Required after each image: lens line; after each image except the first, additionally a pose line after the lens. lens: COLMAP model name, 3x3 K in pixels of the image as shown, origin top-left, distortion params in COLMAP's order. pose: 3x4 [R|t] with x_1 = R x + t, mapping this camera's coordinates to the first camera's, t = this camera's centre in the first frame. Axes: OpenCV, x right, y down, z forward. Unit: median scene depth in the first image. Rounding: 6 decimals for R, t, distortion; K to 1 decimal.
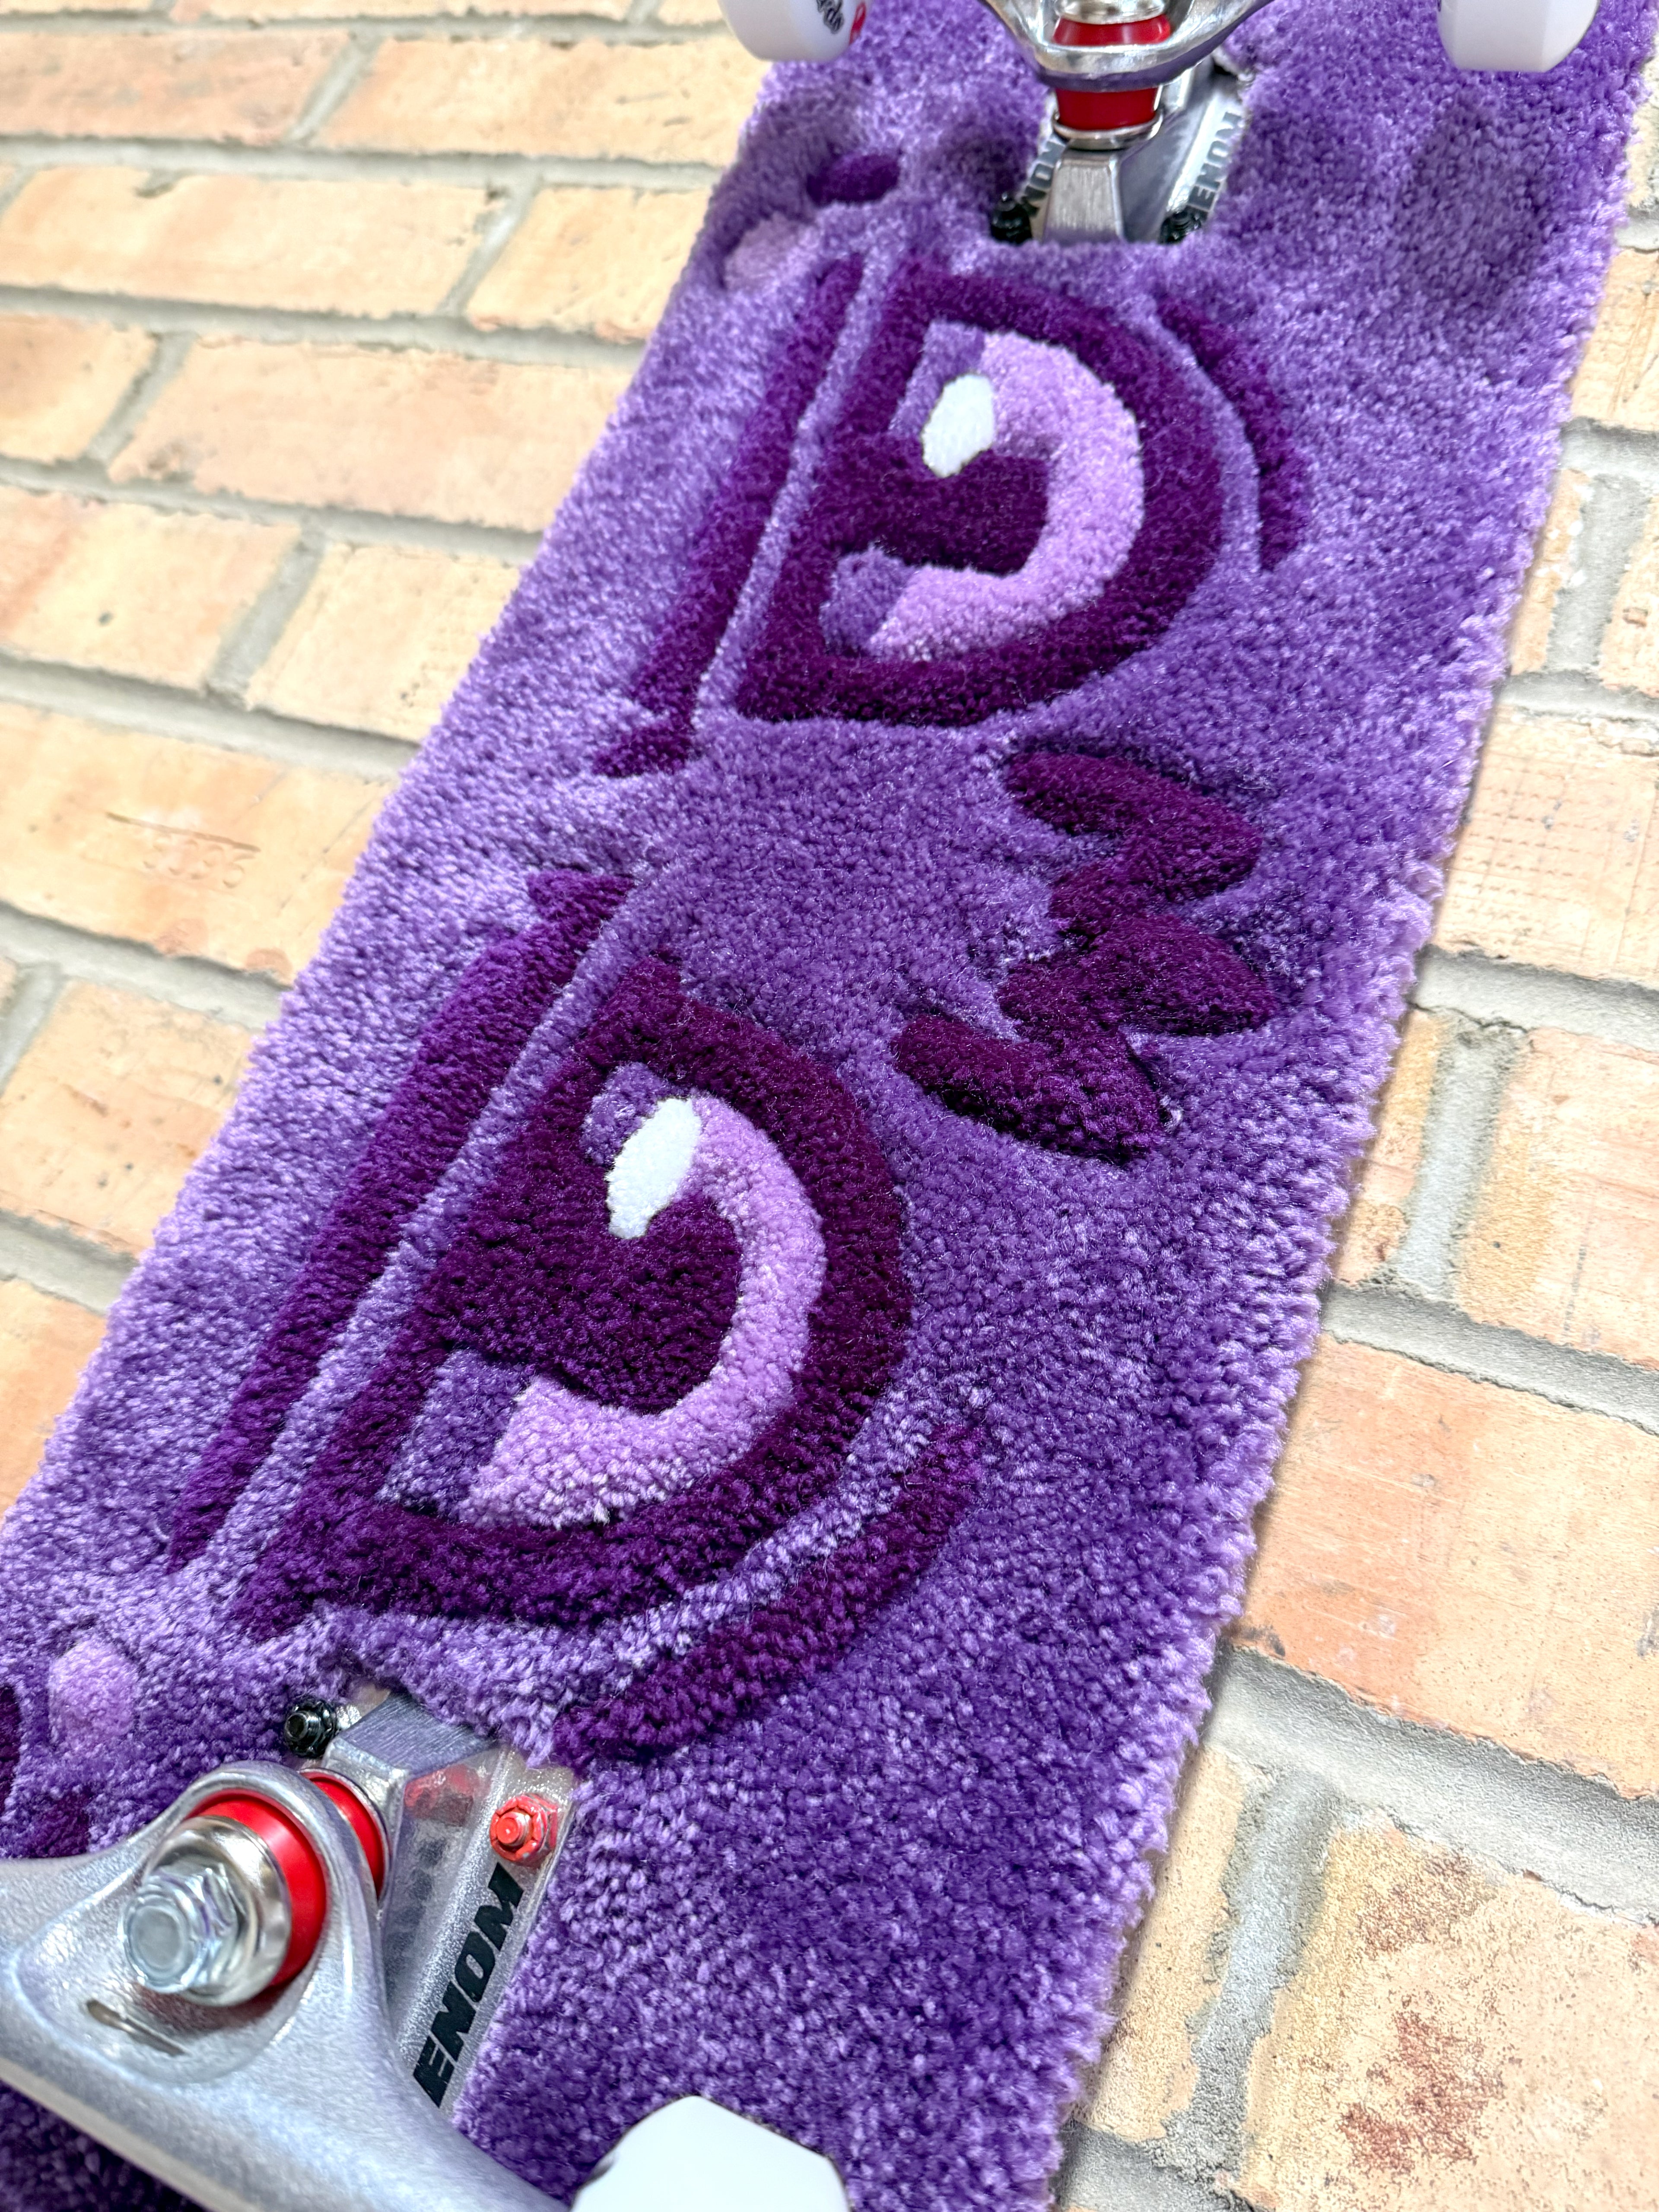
lens RADIAL K [[1628.2, 0, 836.0], [0, 1628.2, 1011.9], [0, 0, 1]] dist [0.005622, -0.004869]
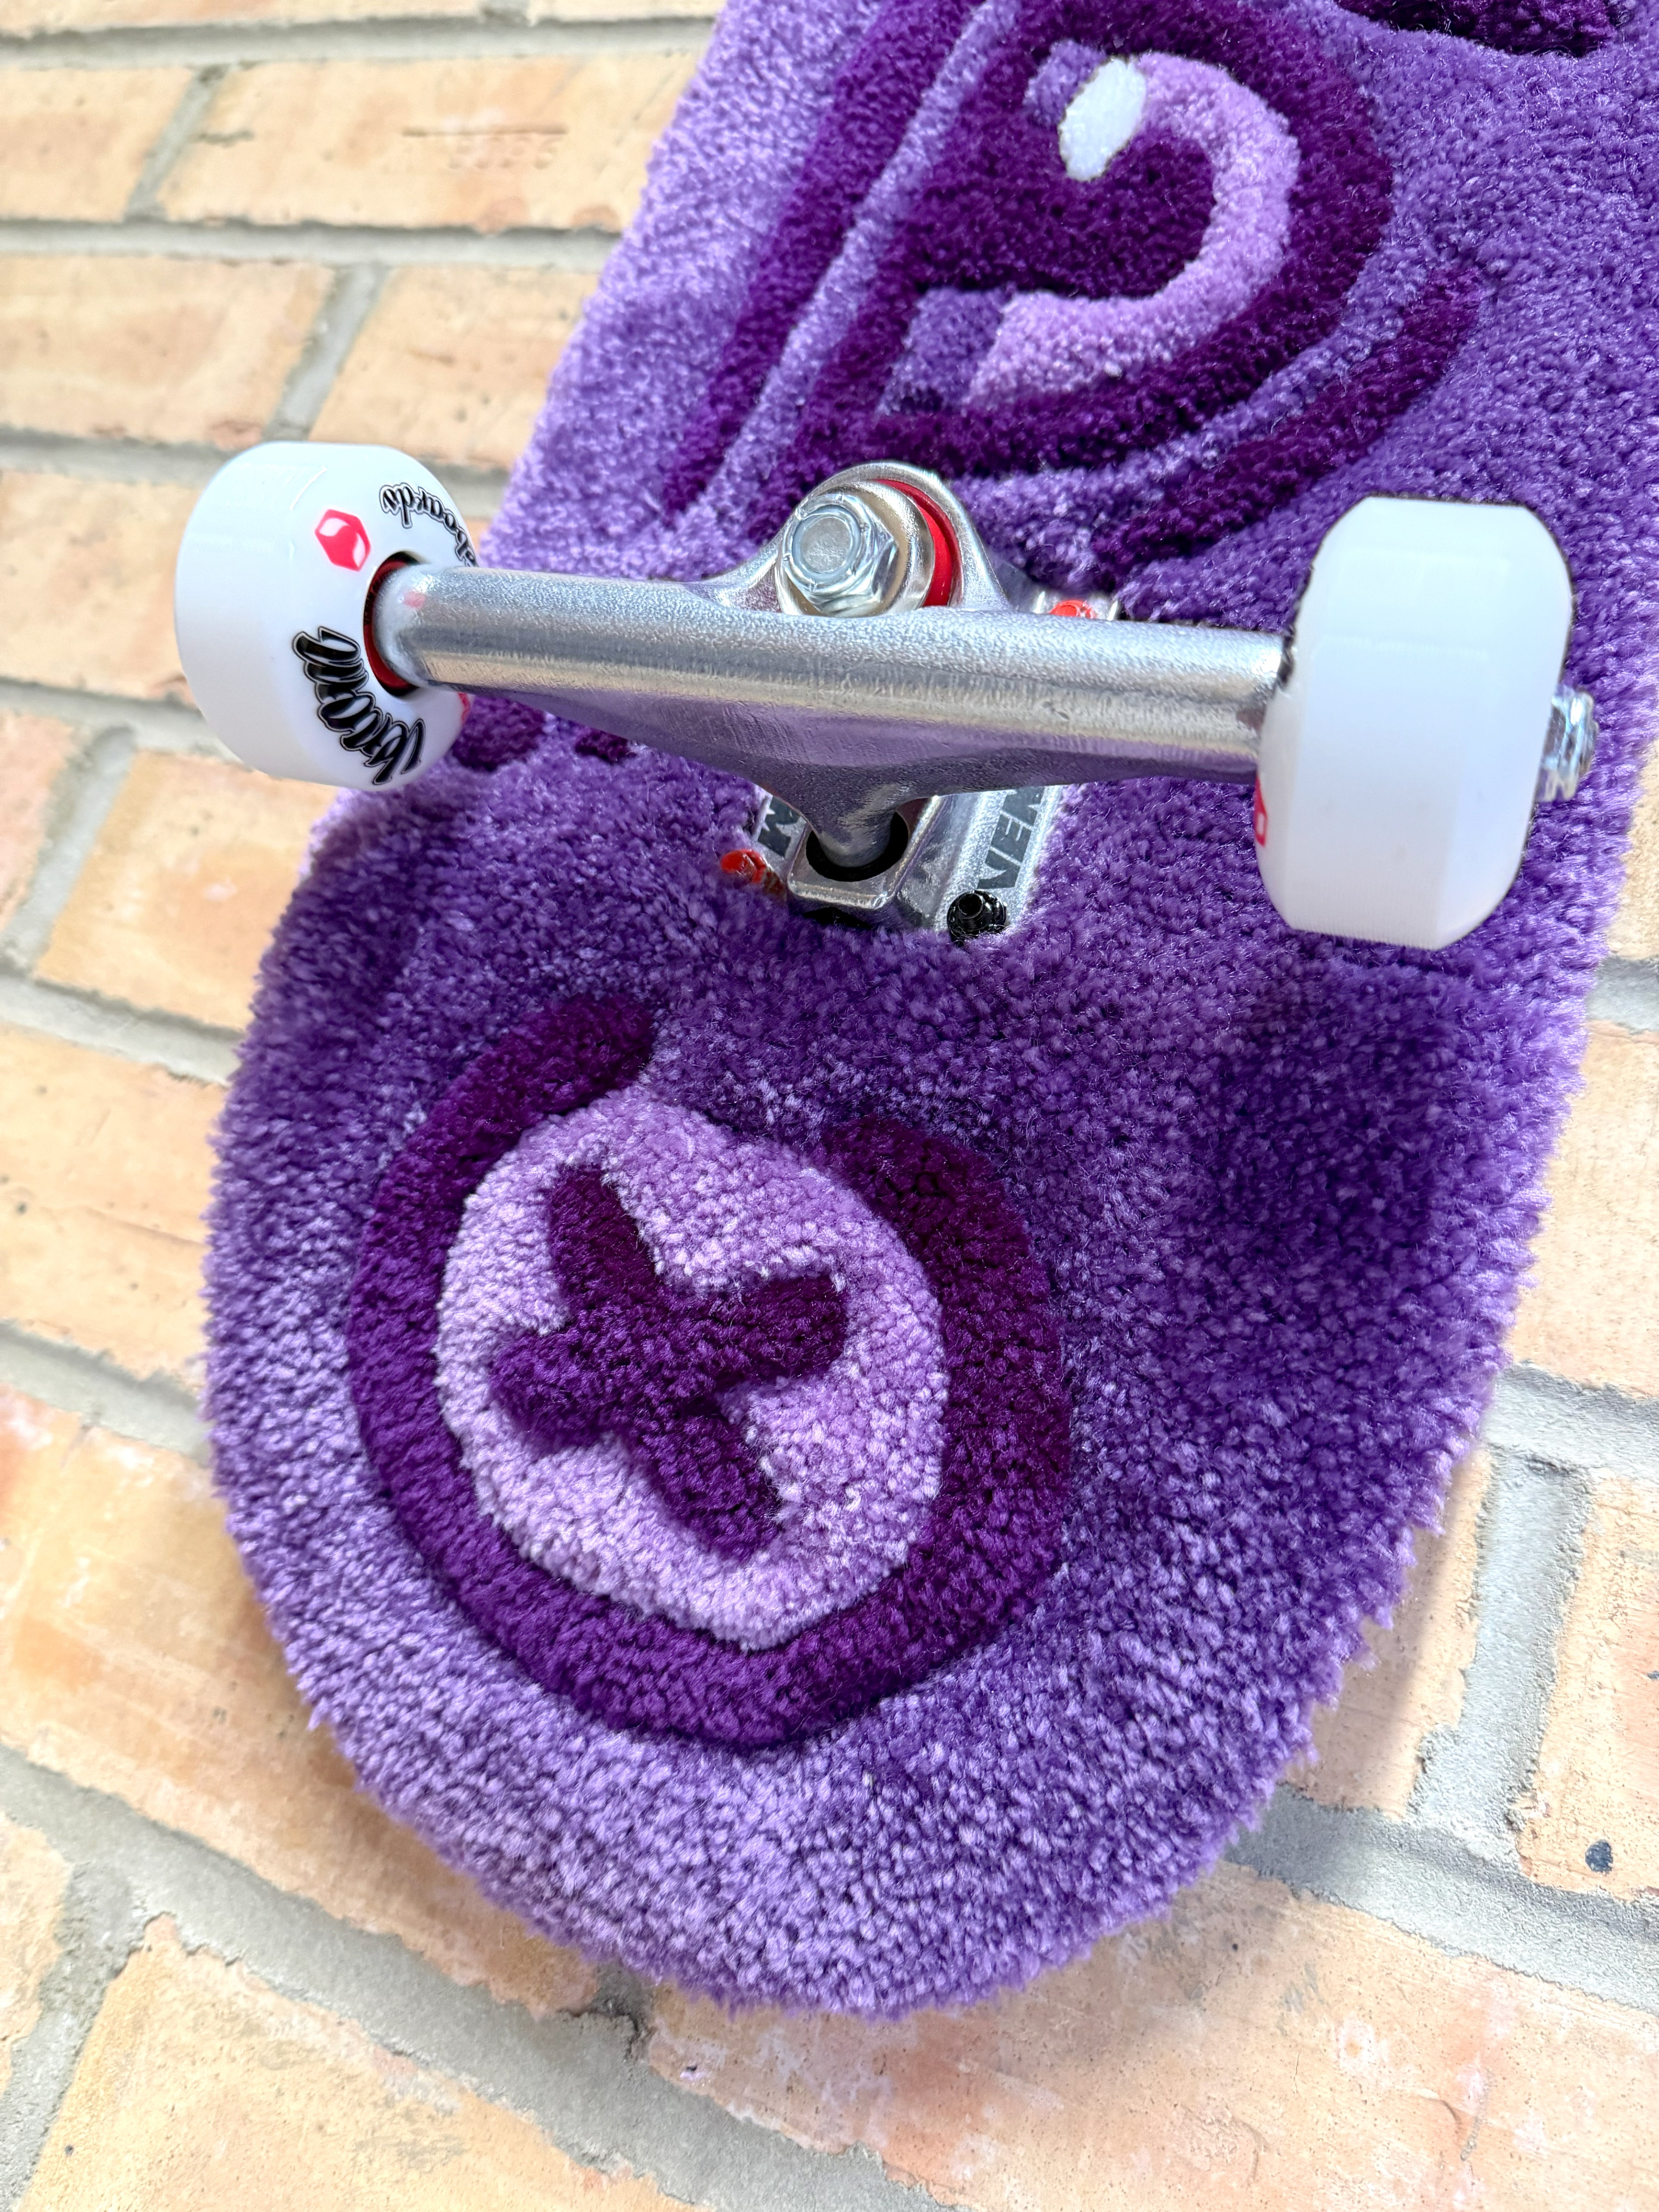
lens RADIAL K [[1610.3, 0, 843.5], [0, 1610.3, 1113.7], [0, 0, 1]] dist [0.000007, -0.012268]
pose [[0.998350, -0.056599, -0.009634, -0.312219], [0.057195, 0.995075, 0.080962, 0.646696], [0.005004, -0.081380, 0.996671, -0.053701]]
